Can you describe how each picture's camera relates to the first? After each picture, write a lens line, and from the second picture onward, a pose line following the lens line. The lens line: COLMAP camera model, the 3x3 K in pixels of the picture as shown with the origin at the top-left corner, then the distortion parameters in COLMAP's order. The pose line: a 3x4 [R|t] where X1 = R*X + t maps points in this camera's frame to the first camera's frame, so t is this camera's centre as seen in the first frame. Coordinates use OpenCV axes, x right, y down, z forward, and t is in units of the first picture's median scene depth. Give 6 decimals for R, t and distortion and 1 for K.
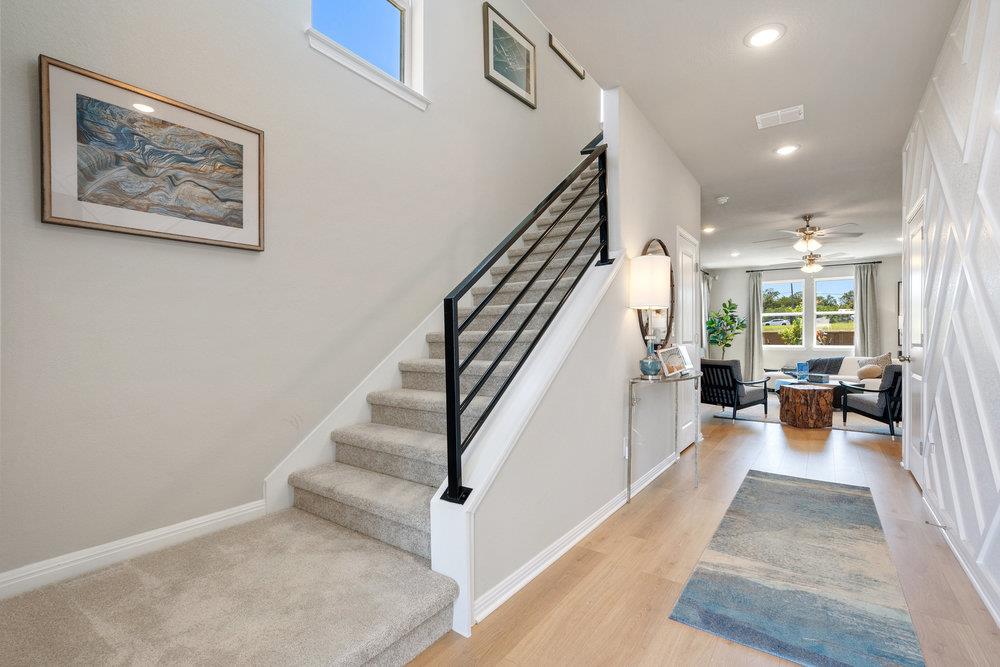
lens RADIAL K [[463.3, 0, 500.0], [0, 463.3, 336.7], [0, 0, 1]] dist [-0.002319, -0.000528]
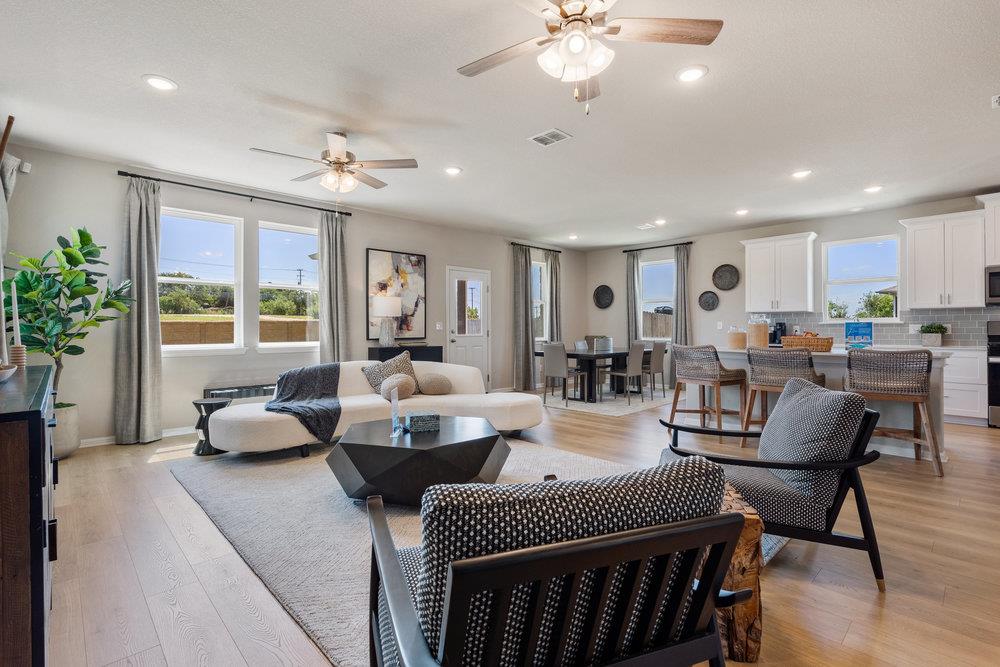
lens RADIAL K [[463.3, 0, 502.2], [0, 463.3, 323.8], [0, 0, 1]] dist [-0.002319, -0.000528]
pose [[0.190893, 0.005021, 0.981598, 0.192731], [0.006555, 0.999958, -0.006390, 0.001498], [-0.981589, 0.007655, 0.190852, 0.592269]]
